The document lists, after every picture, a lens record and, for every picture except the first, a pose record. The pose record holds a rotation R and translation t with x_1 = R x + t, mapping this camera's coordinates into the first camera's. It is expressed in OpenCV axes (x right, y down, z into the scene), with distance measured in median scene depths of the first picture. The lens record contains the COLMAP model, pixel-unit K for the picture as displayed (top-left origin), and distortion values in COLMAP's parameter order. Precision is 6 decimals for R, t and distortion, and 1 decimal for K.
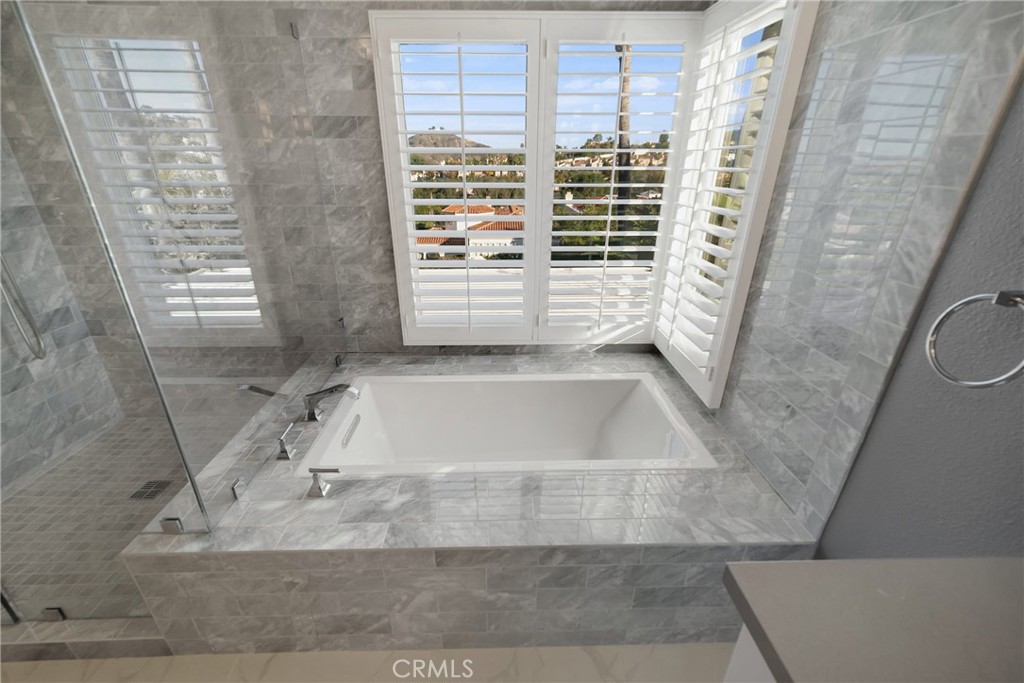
lens RADIAL K [[422.1, 0, 510.6], [0, 422.1, 345.7], [0, 0, 1]] dist [-0.000503, -0.000753]
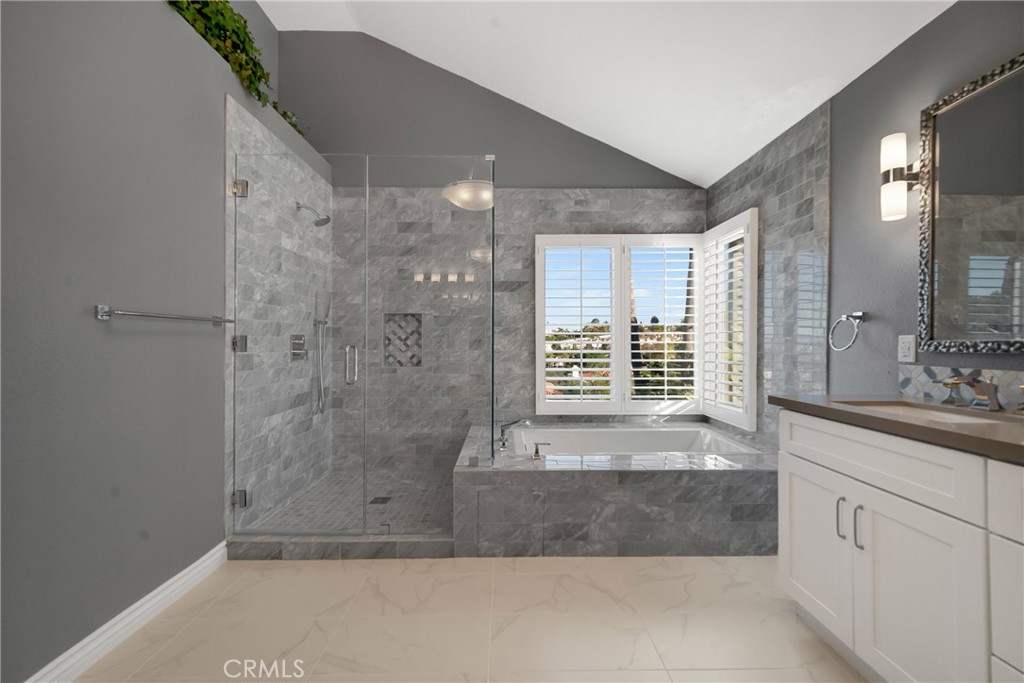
lens RADIAL K [[422.1, 0, 510.1], [0, 422.1, 340.5], [0, 0, 1]] dist [-0.000503, -0.000753]
pose [[0.999886, -0.003976, -0.014543, -0.567617], [-0.002215, 0.915398, -0.402544, 0.637425], [0.014913, 0.402530, 0.915285, -0.853976]]
